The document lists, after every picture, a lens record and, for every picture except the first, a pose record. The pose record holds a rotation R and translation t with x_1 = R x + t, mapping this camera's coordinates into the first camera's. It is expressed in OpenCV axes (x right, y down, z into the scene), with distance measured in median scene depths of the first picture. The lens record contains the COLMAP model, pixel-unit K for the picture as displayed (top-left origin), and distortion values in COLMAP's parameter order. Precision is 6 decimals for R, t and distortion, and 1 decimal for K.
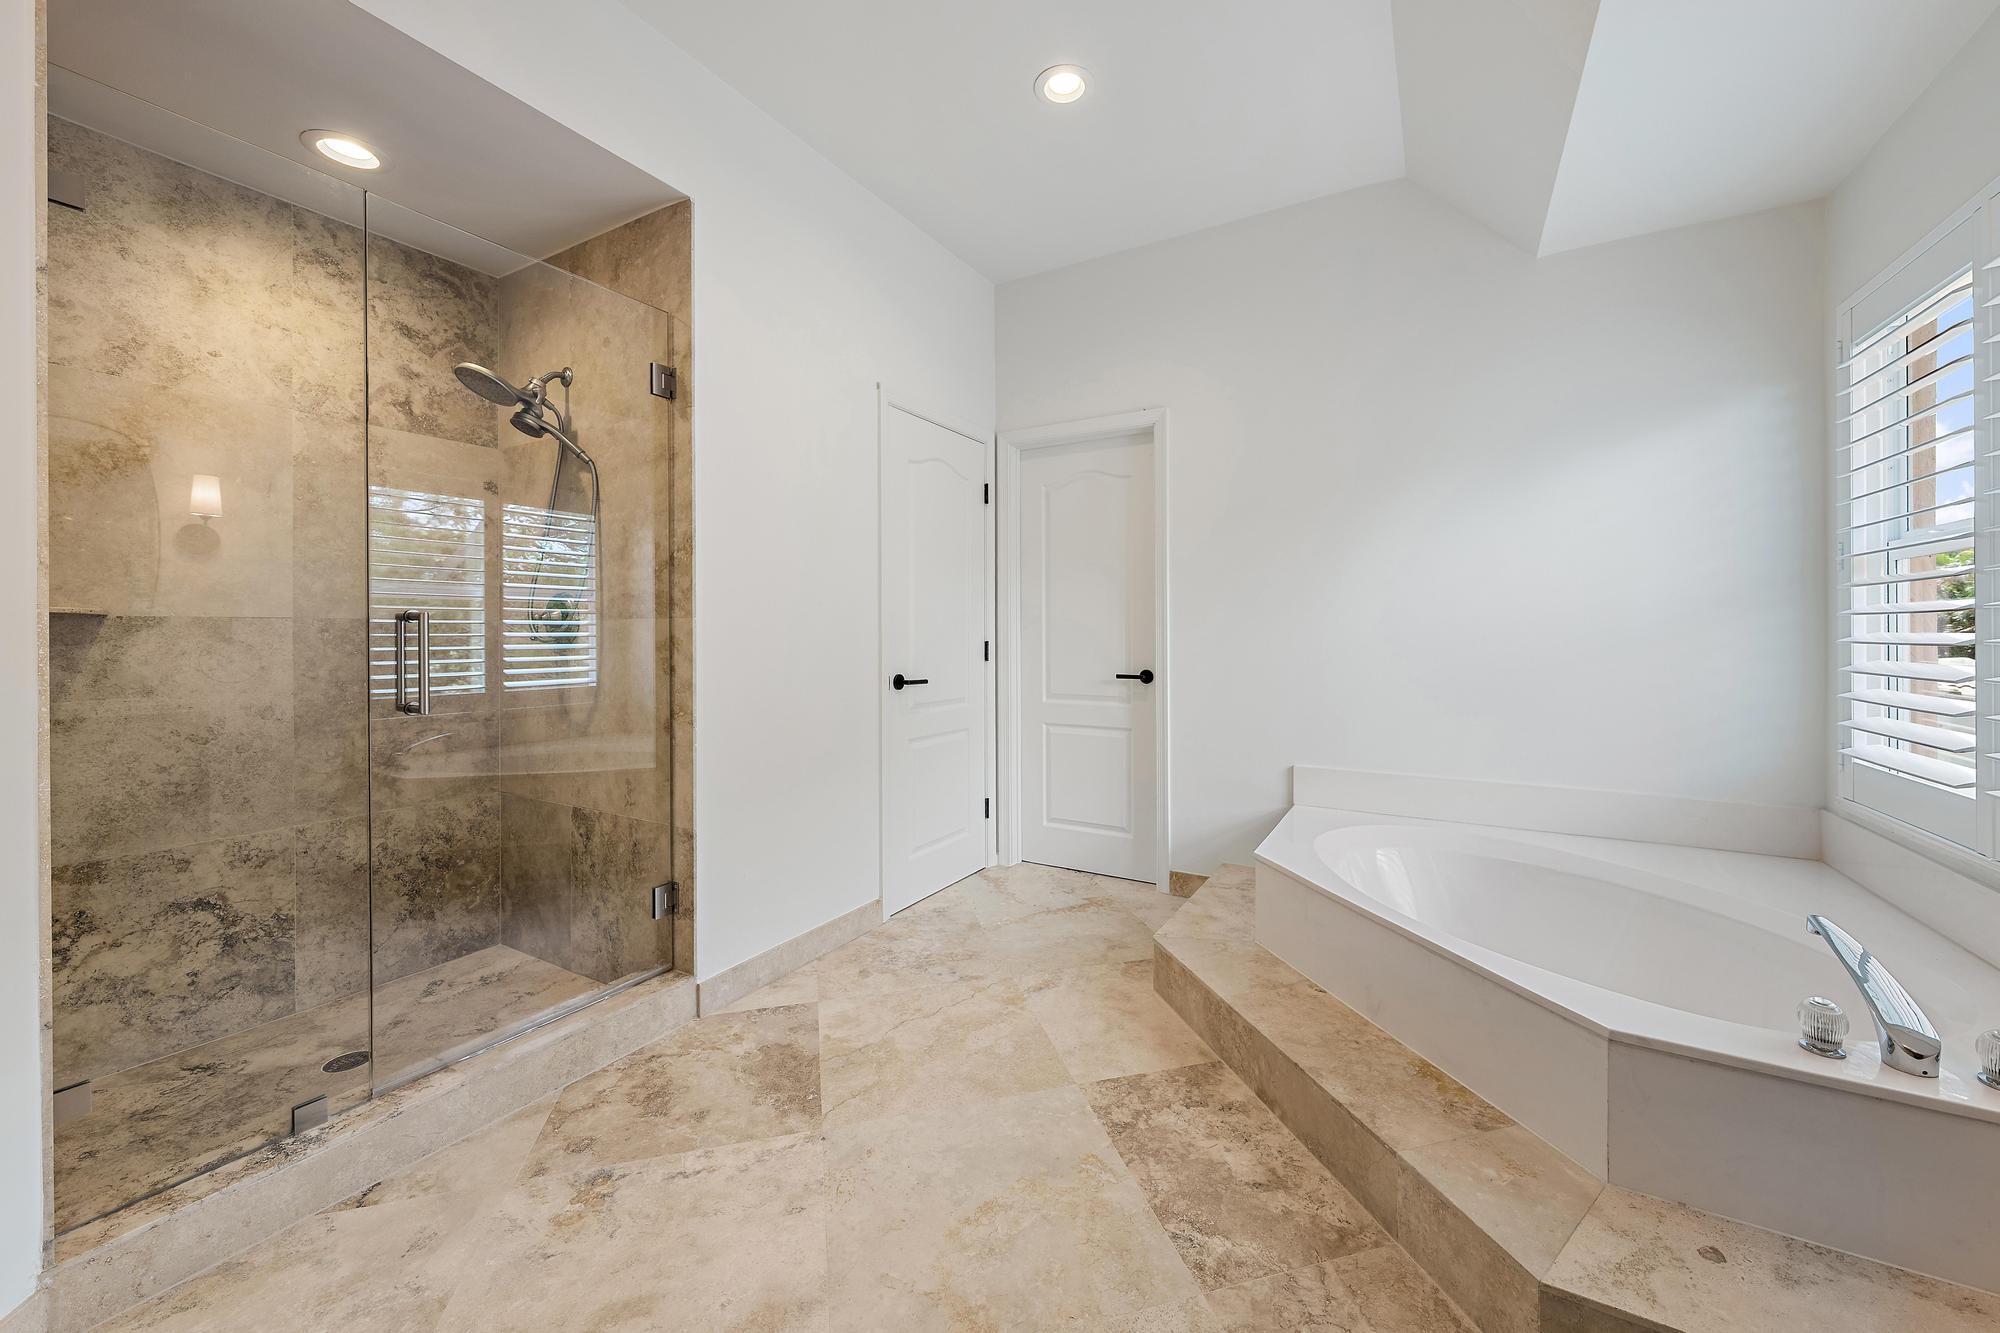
lens RADIAL K [[755.5, 0, 1003.6], [0, 755.5, 630.2], [0, 0, 1]] dist [-0.000621, 0.000069]
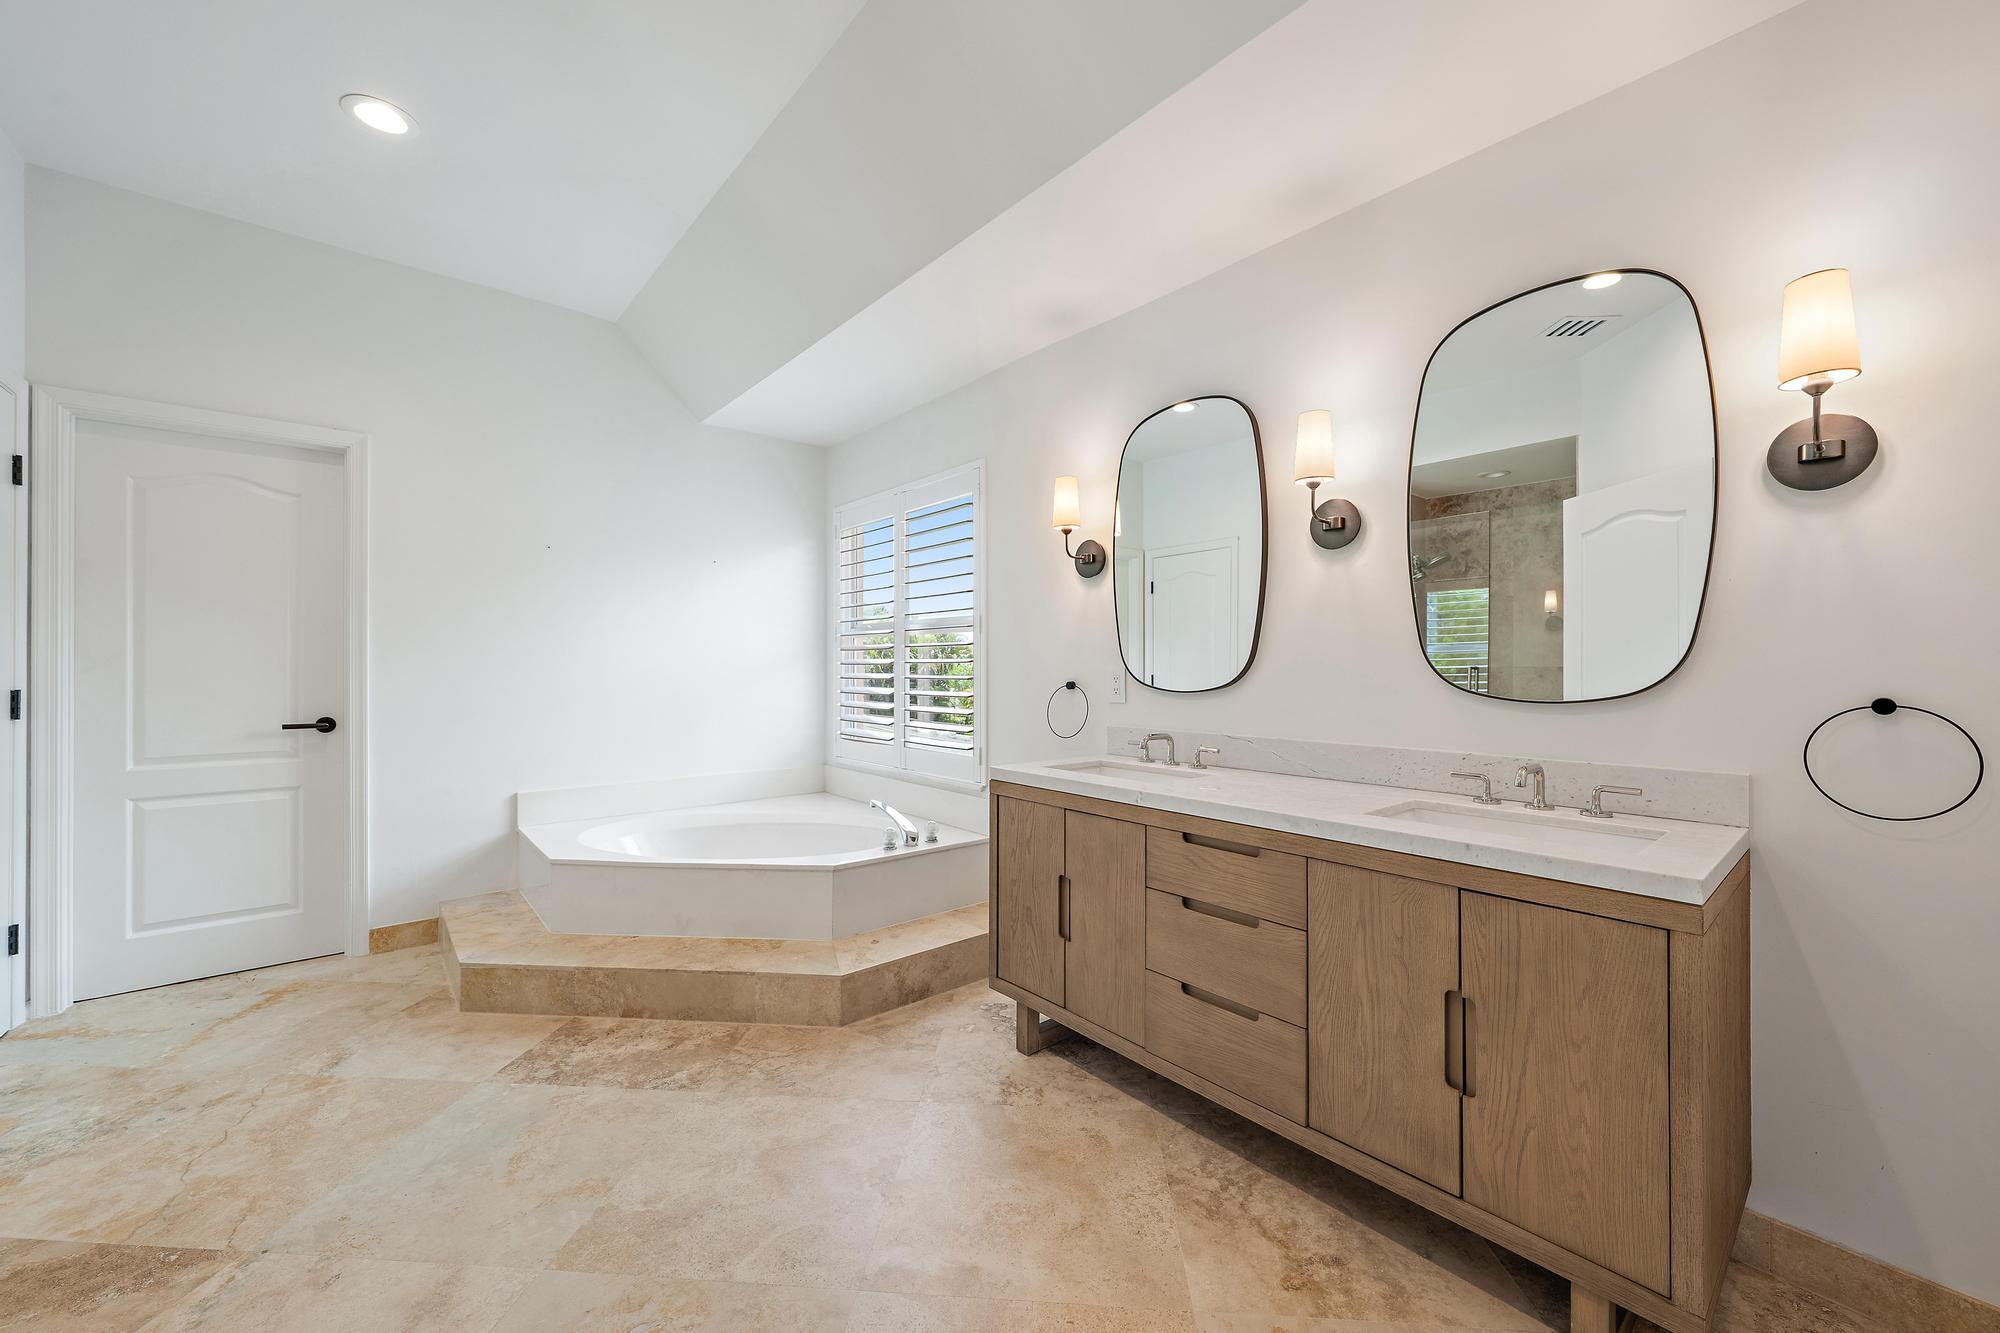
lens RADIAL K [[768.2, 0, 1002.1], [0, 768.2, 659.7], [0, 0, 1]] dist [0.006815, 0.000224]
pose [[0.341365, 0.011720, 0.939858, -0.705111], [-0.001122, 0.999927, -0.012062, -0.009416], [-0.939930, 0.003062, 0.341353, -0.110012]]
